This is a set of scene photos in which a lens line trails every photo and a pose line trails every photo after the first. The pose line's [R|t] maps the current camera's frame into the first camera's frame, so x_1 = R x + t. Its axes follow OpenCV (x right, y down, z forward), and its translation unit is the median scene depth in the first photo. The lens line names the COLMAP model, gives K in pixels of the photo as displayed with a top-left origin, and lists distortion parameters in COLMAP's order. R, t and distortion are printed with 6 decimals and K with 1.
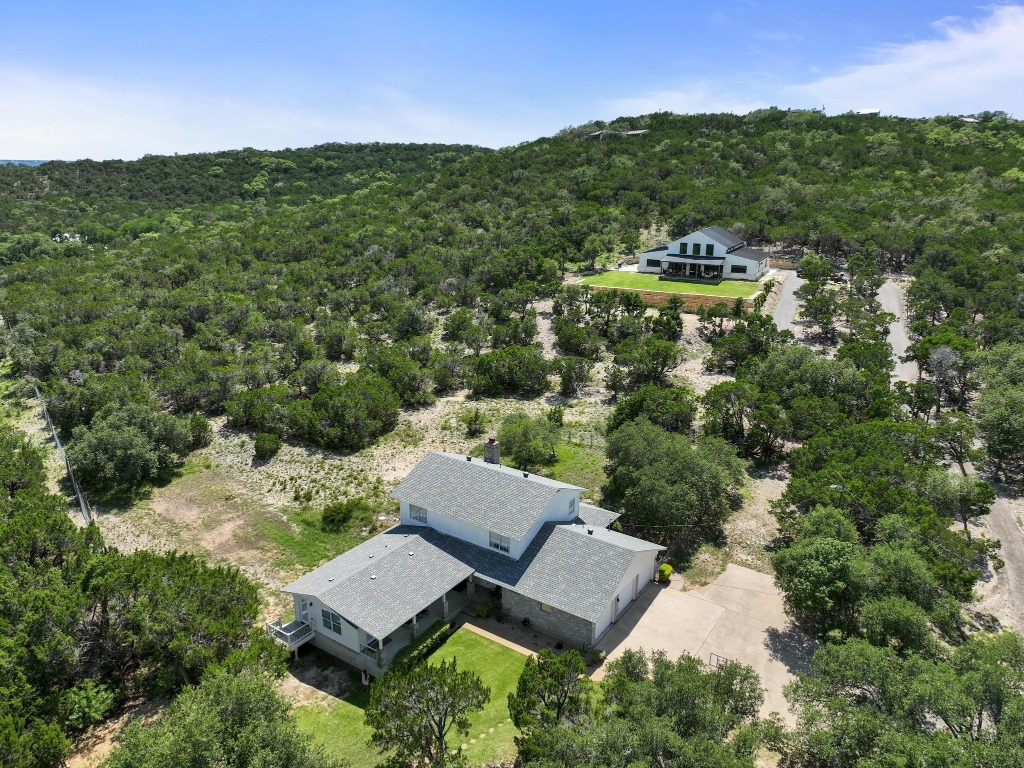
lens RADIAL K [[718.8, 0, 512.0], [0, 718.8, 384.0], [0, 0, 1]] dist [0.007038, 0.001933]
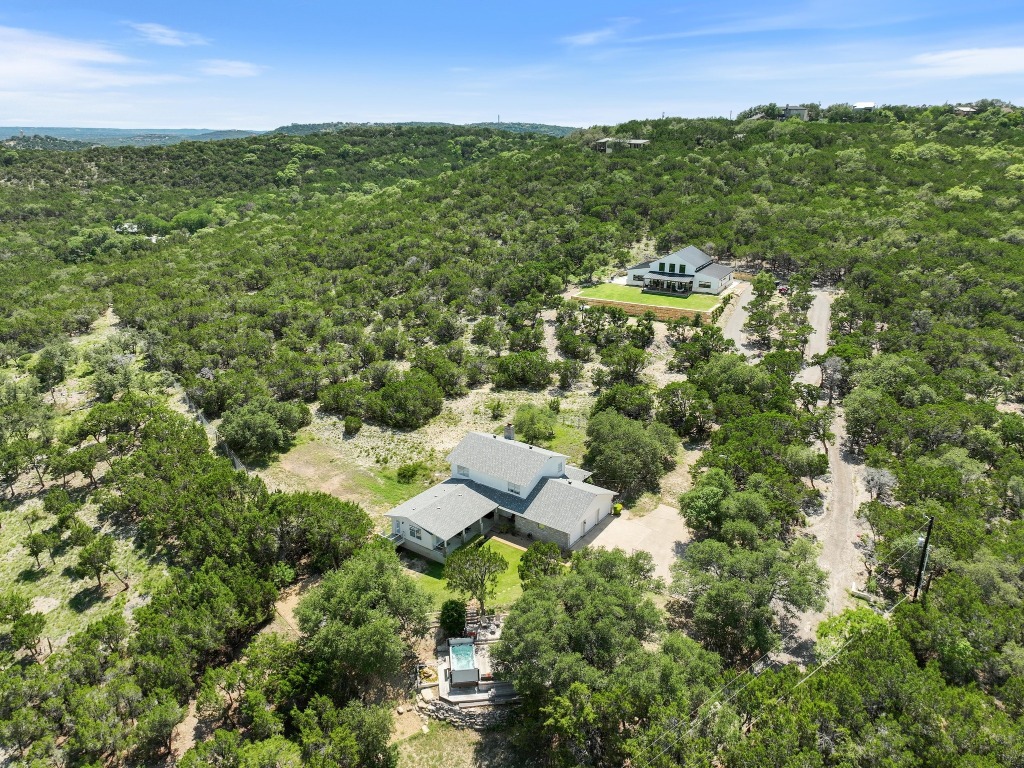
lens RADIAL K [[718.8, 0, 512.0], [0, 718.8, 384.0], [0, 0, 1]] dist [0.007038, 0.001933]
pose [[0.999720, 0.004493, -0.023217, 0.007130], [-0.003478, 0.999043, 0.043592, -0.041833], [0.023390, -0.043499, 0.998780, -0.294383]]
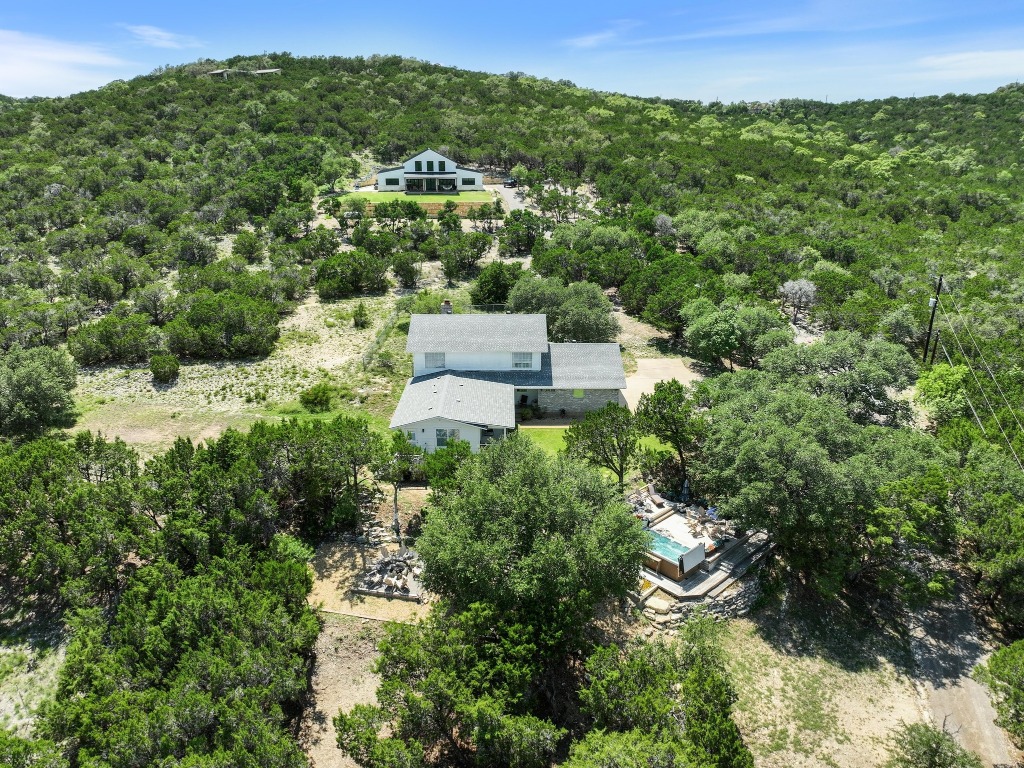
lens RADIAL K [[718.8, 0, 512.0], [0, 718.8, 384.0], [0, 0, 1]] dist [0.007038, 0.001933]
pose [[0.823055, -0.195335, 0.533315, -0.330416], [0.169901, 0.980677, 0.096983, 0.064617], [-0.541954, 0.010789, 0.840339, -0.013928]]
